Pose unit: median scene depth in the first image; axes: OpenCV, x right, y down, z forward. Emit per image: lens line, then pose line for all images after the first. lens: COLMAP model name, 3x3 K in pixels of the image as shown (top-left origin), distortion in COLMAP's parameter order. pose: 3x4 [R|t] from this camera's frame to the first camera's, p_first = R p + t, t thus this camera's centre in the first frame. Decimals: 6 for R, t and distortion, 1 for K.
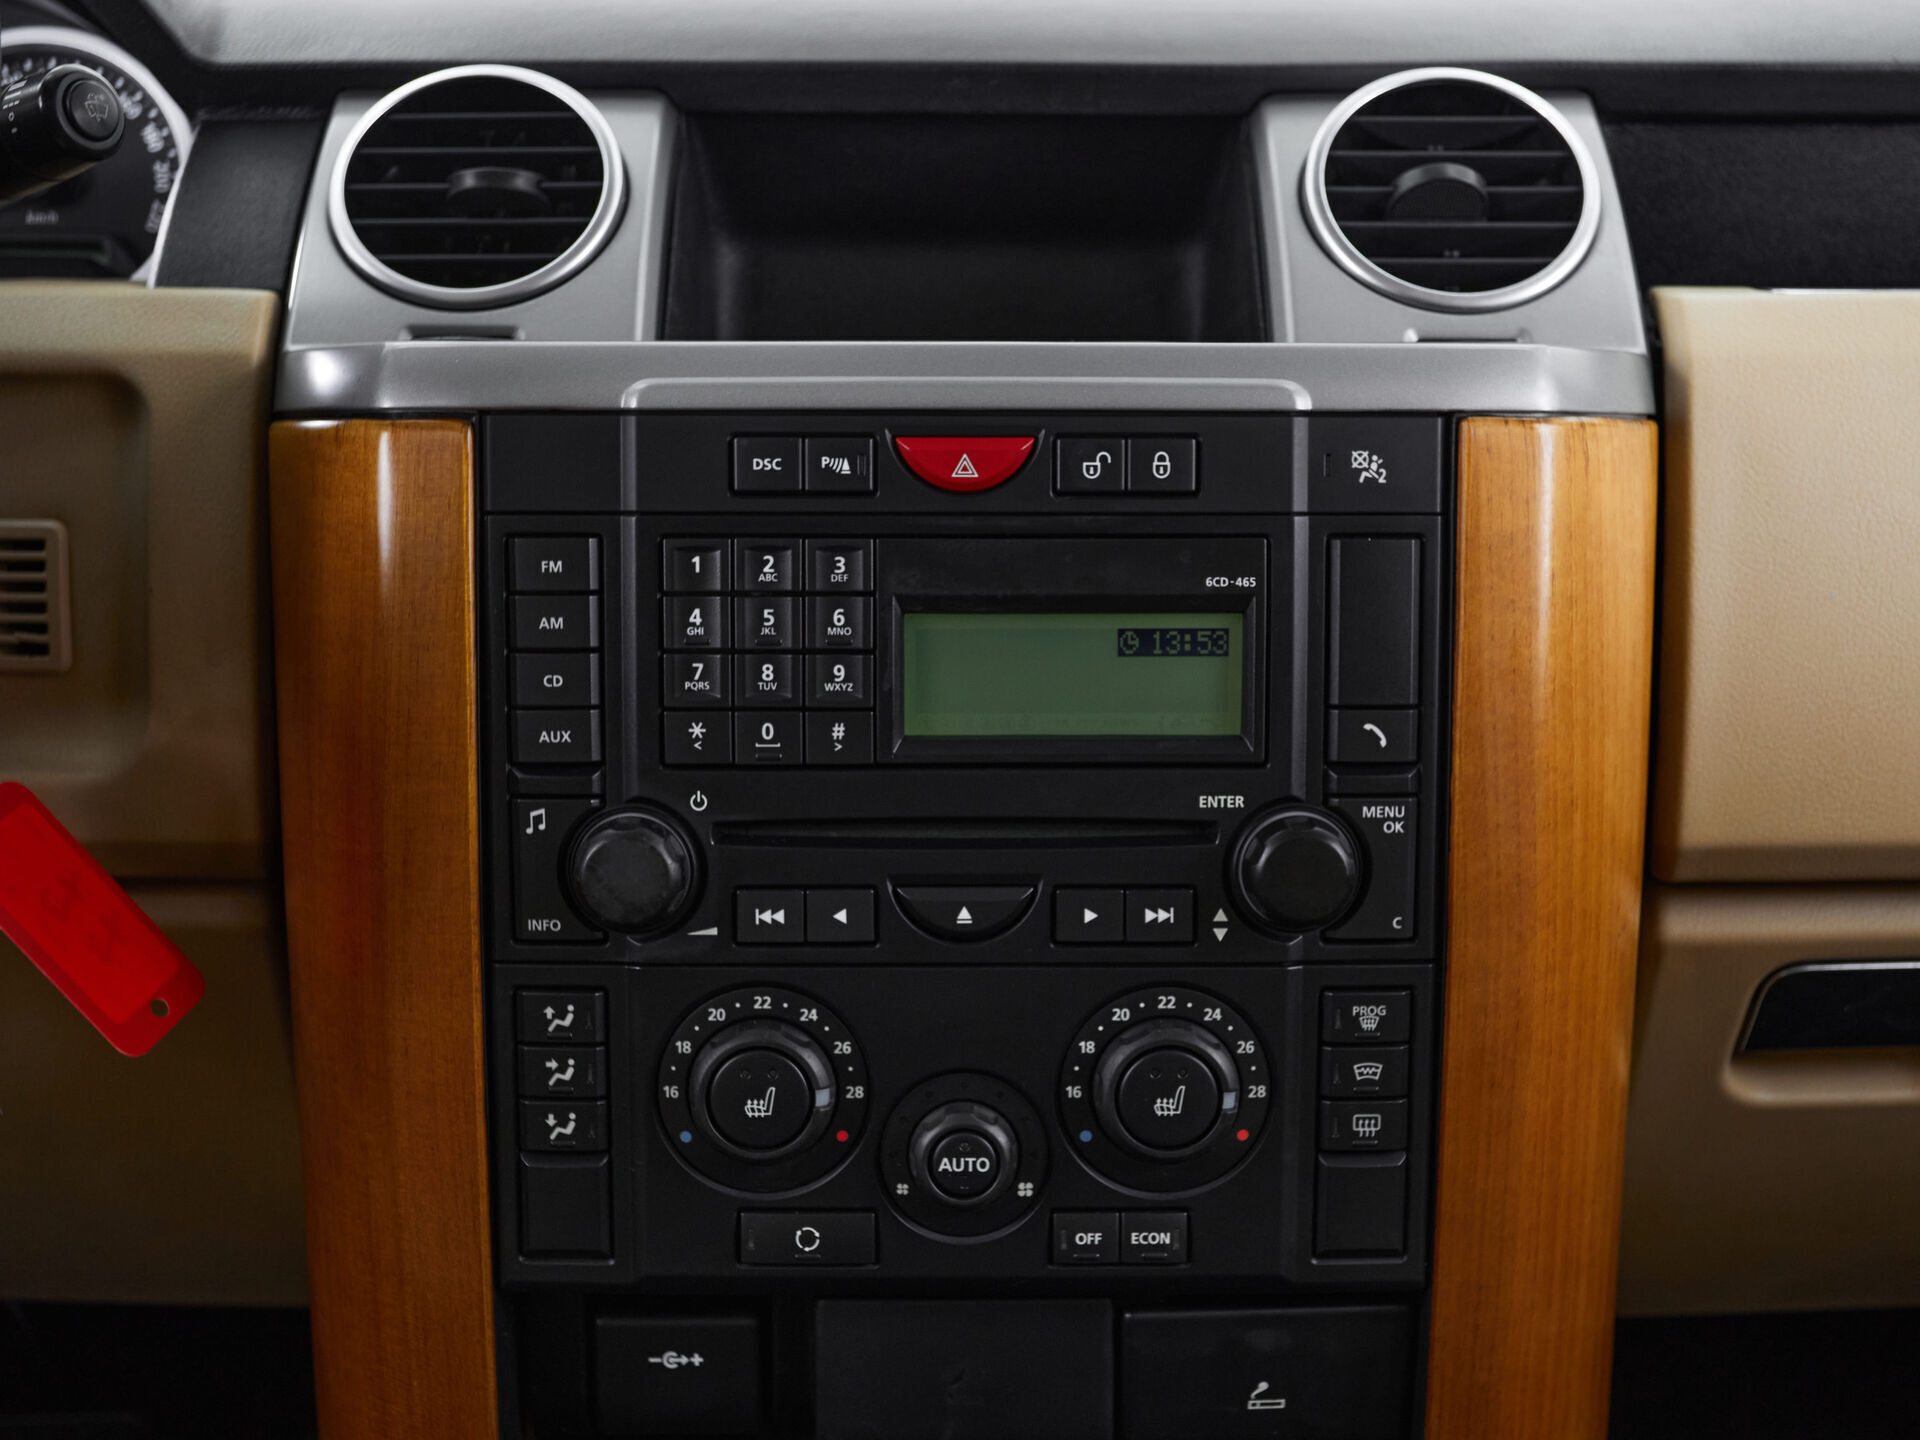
lens RADIAL K [[2569.4, 0, 956.9], [0, 2569.4, 771.2], [0, 0, 1]] dist [0.010890, 0.027581]
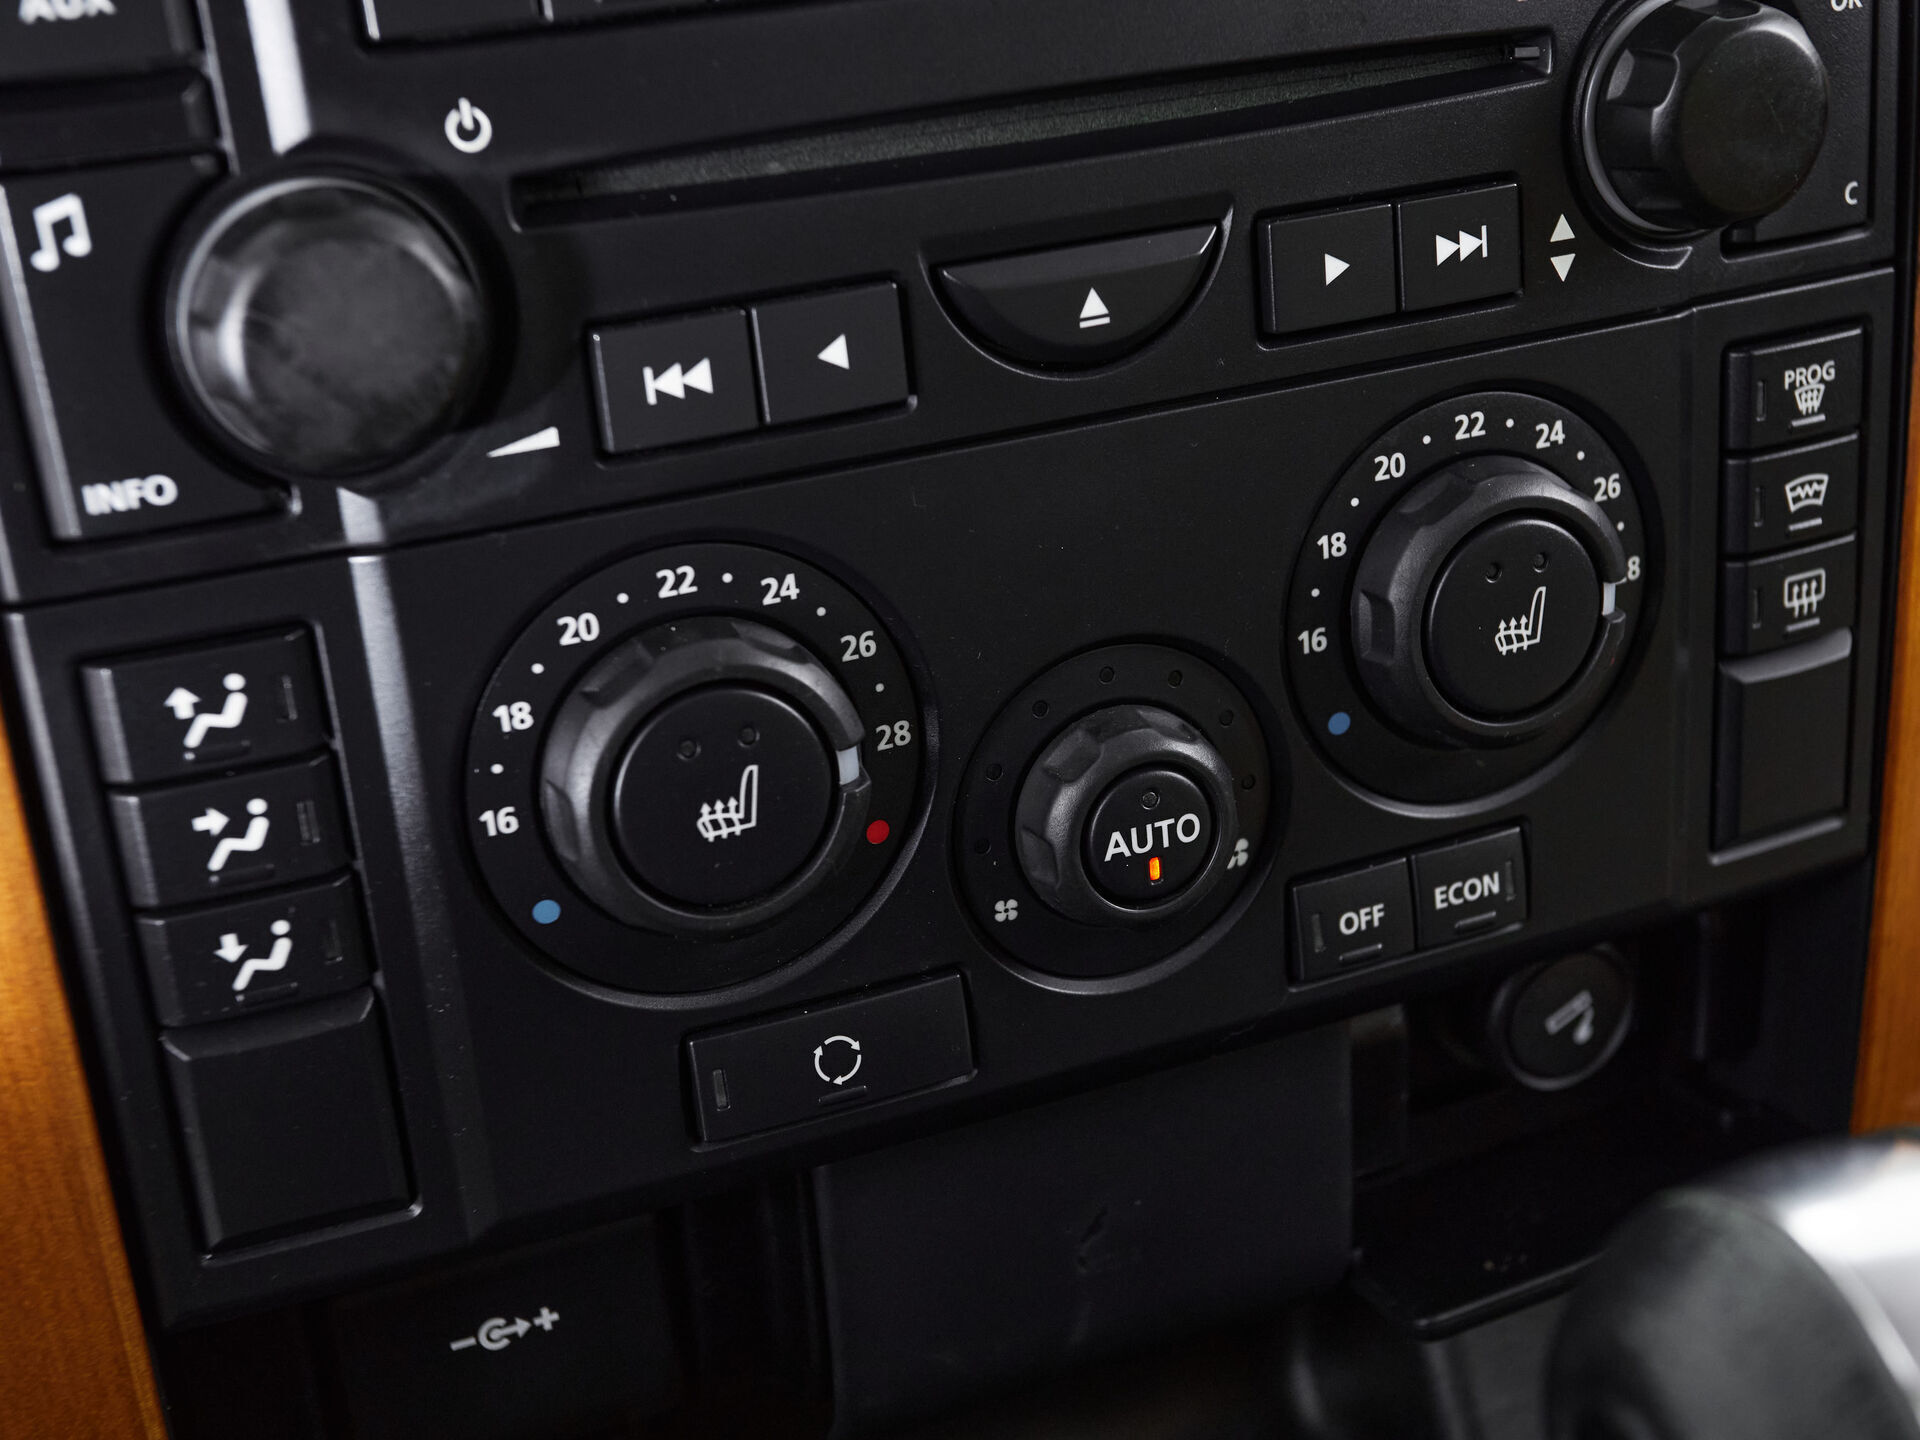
lens RADIAL K [[2646.1, 0, 1005.6], [0, 2646.1, 723.7], [0, 0, 1]] dist [0.008395, 0.057111]
pose [[0.919676, -0.205958, 0.334331, -0.179687], [0.138939, 0.967010, 0.213514, 0.025090], [-0.367276, -0.149912, 0.917951, 0.562574]]
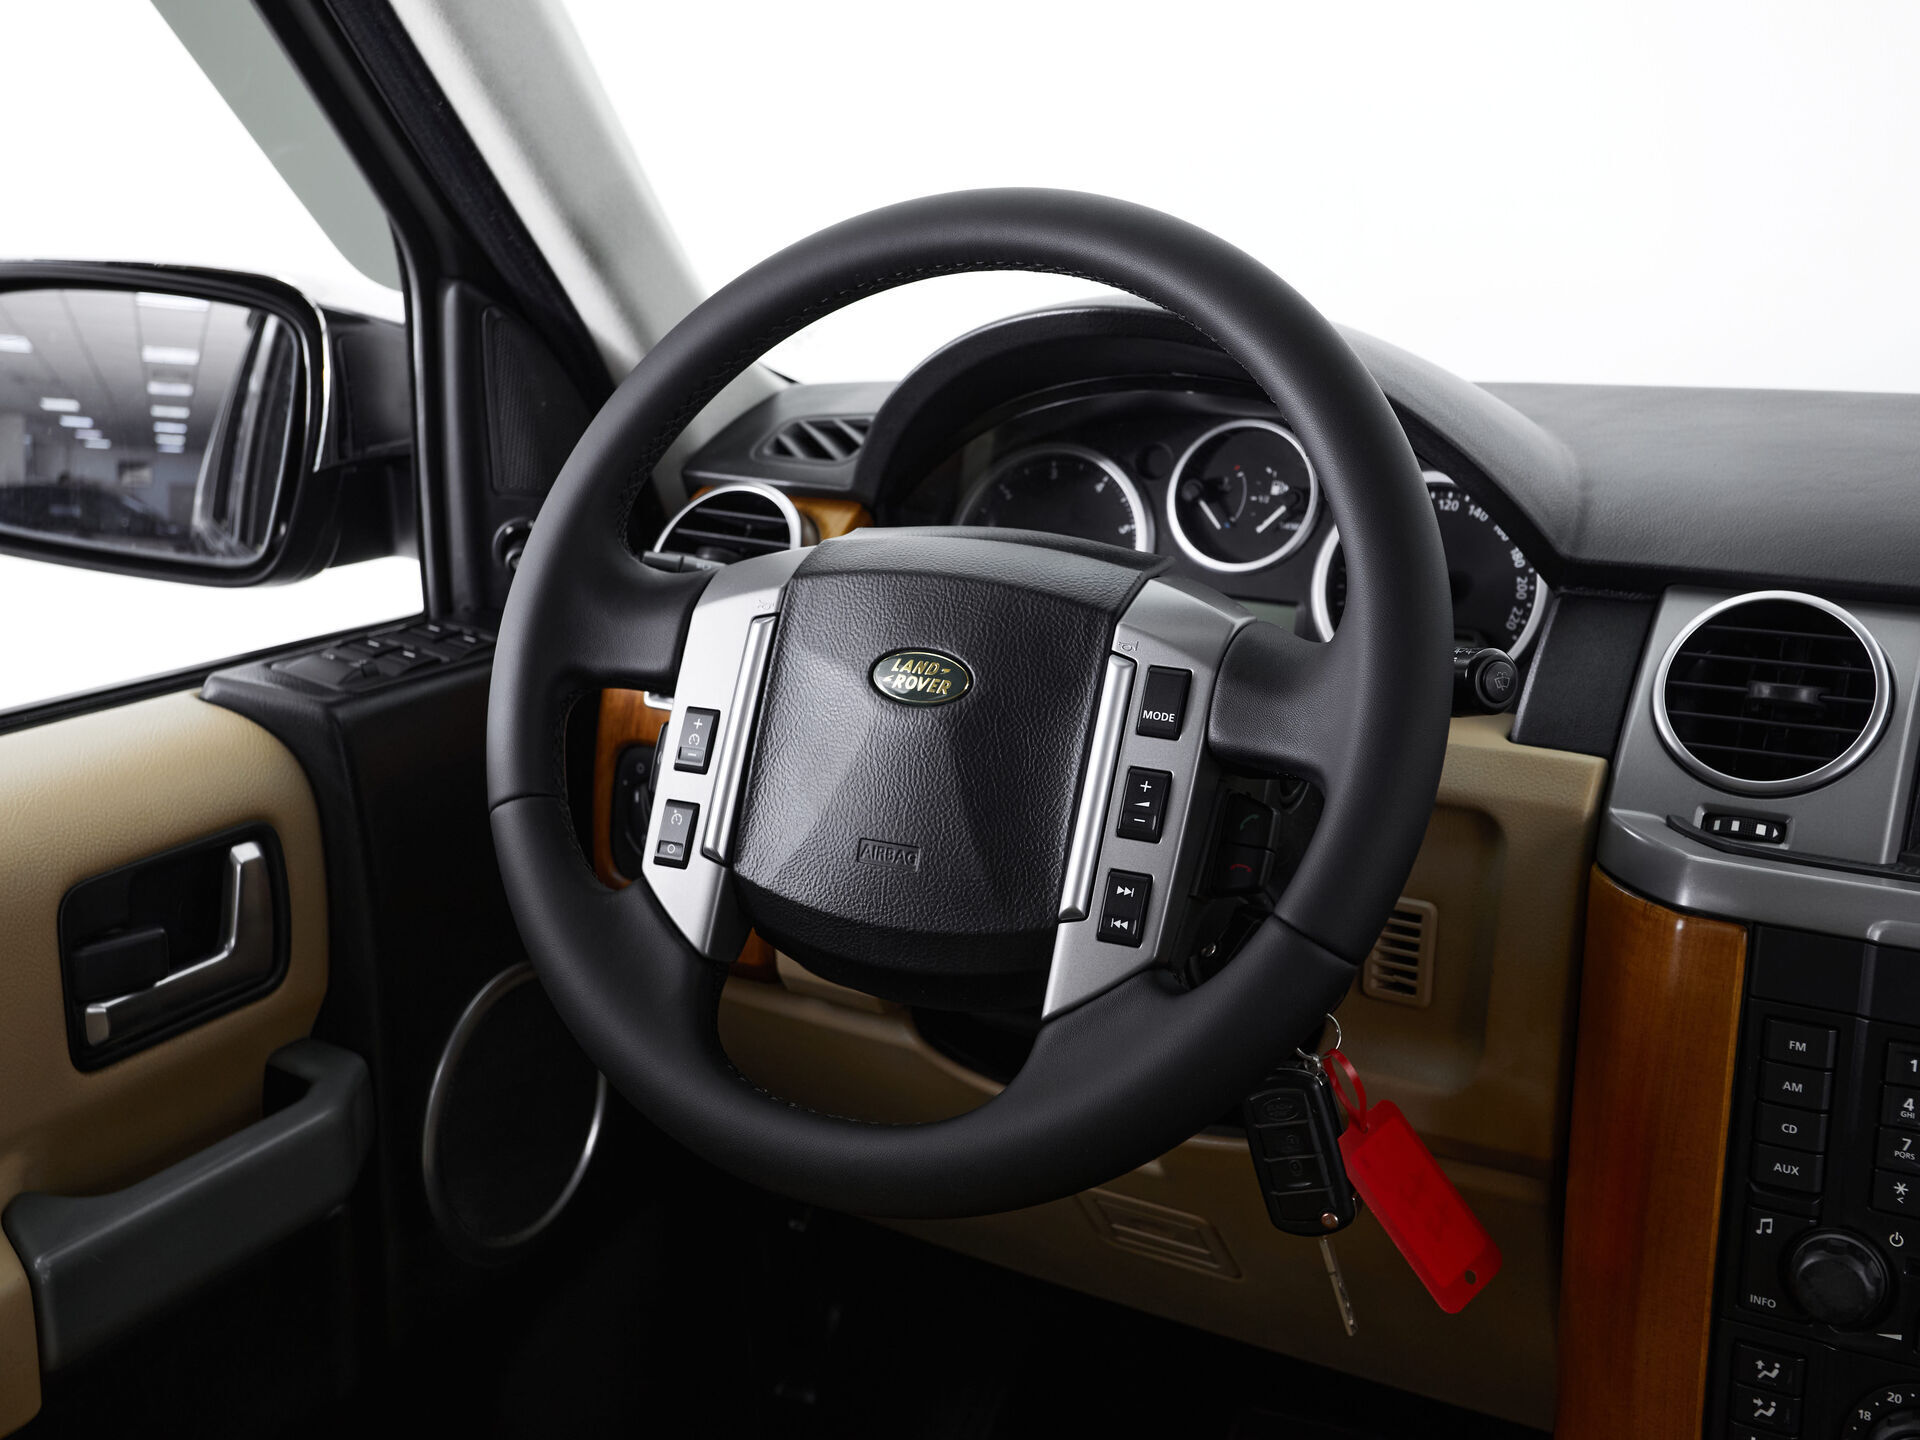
lens RADIAL K [[2472.6, 0, 900.2], [0, 2472.6, 680.4], [0, 0, 1]] dist [0.017243, 0.095439]
pose [[0.875730, 0.108439, -0.470465, 0.022144], [-0.094790, 0.994102, 0.052690, -0.289125], [0.473404, -0.001546, 0.880844, -0.364708]]
